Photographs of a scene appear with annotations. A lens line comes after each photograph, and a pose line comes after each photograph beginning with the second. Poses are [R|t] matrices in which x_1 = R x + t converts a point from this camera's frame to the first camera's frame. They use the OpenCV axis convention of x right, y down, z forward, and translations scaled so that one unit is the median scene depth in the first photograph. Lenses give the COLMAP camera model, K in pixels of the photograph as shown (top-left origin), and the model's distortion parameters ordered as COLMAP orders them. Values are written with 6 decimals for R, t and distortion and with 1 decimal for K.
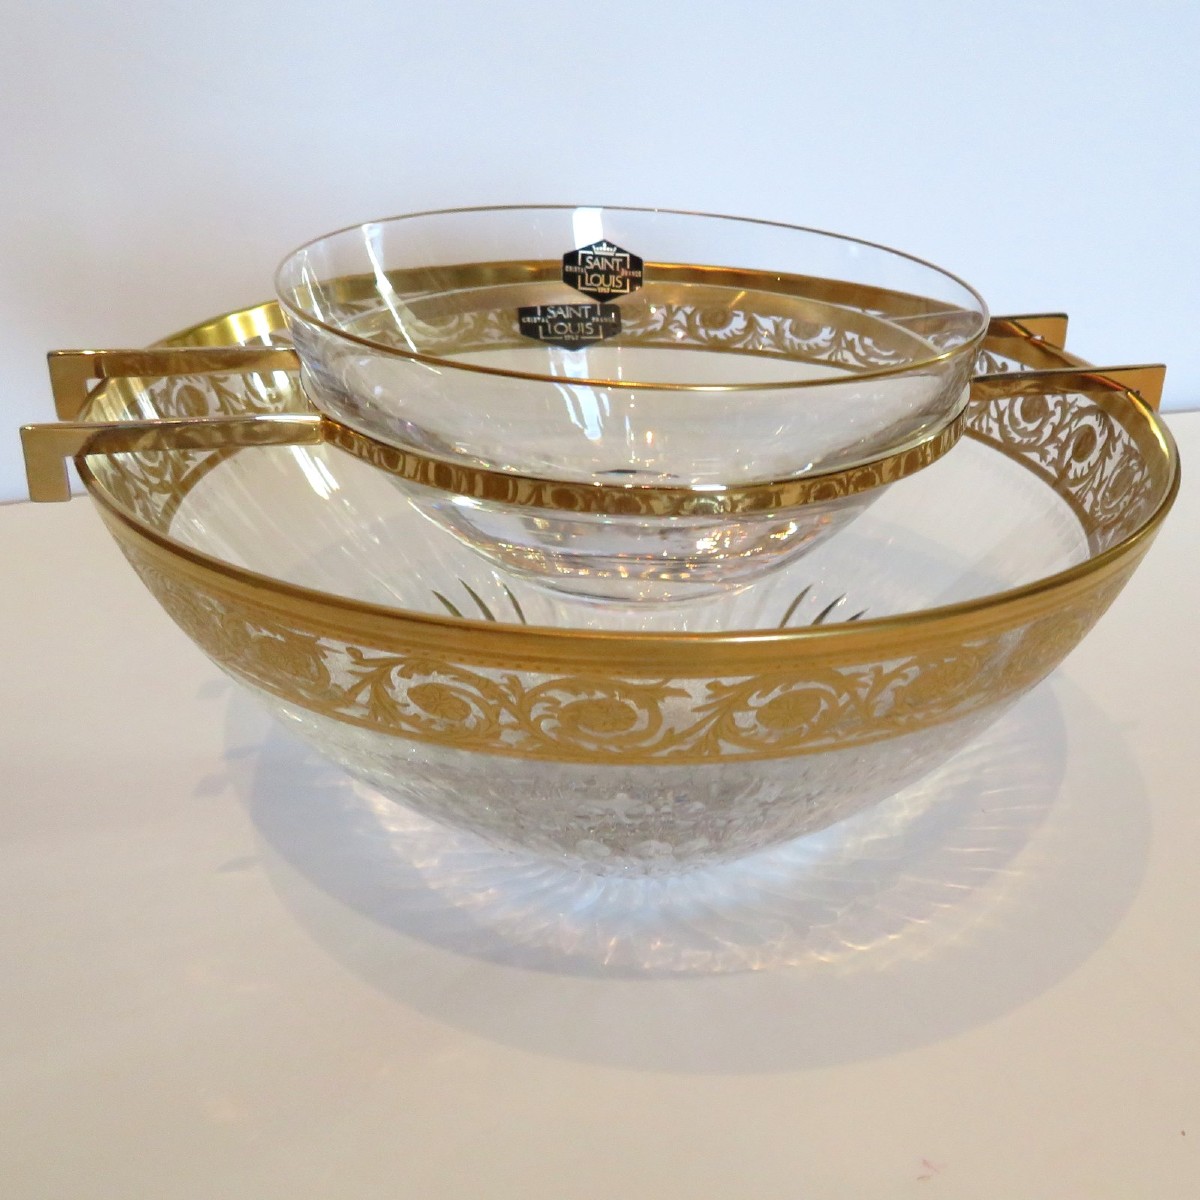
lens RADIAL K [[1425.1, 0, 766.7], [0, 1425.1, 603.0], [0, 0, 1]] dist [0.003714, 0.019945]
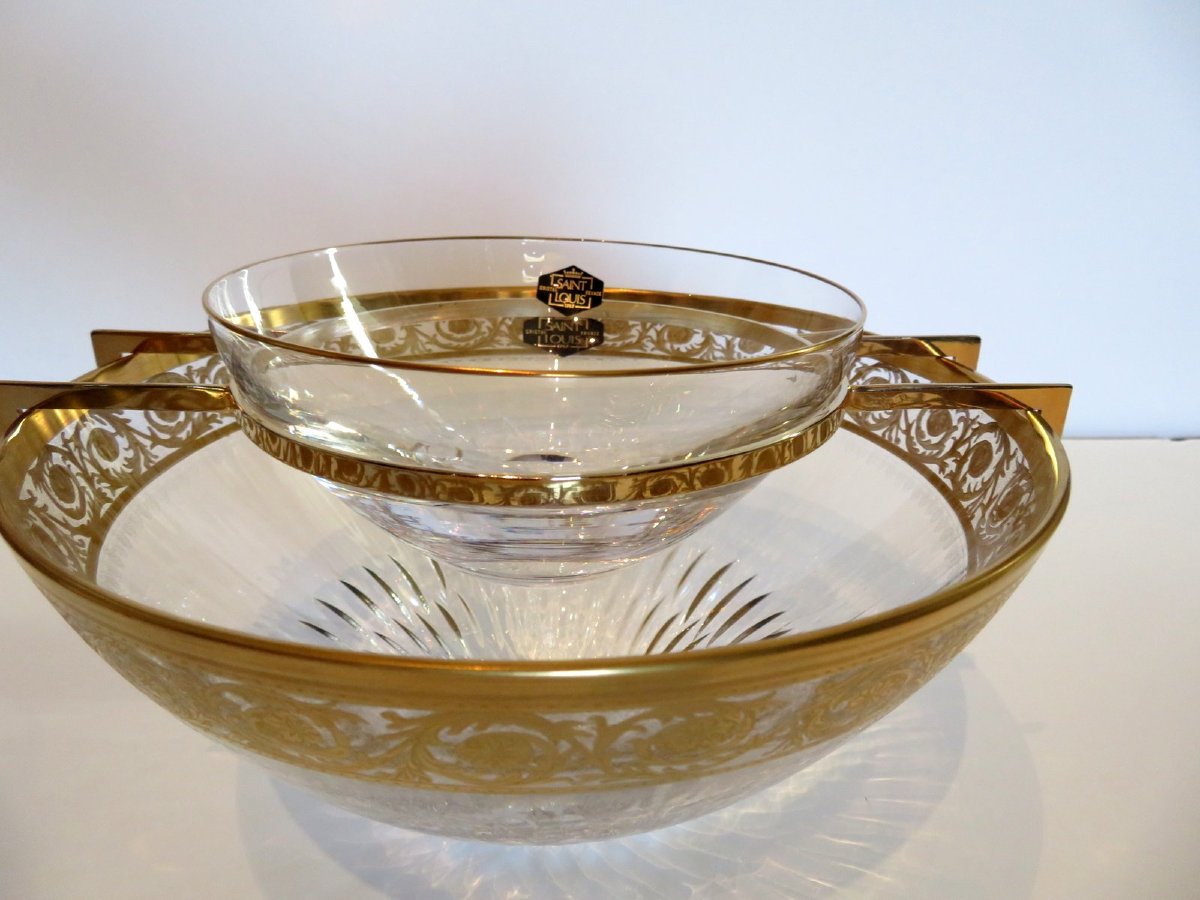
lens RADIAL K [[861.6, 0, 592.0], [0, 861.6, 450.8], [0, 0, 1]] dist [-0.000846, 0.000122]
pose [[0.955909, 0.069162, -0.285402, 0.130361], [-0.095606, 0.992218, -0.079772, -0.041753], [0.277664, 0.103541, 0.955082, 0.332156]]
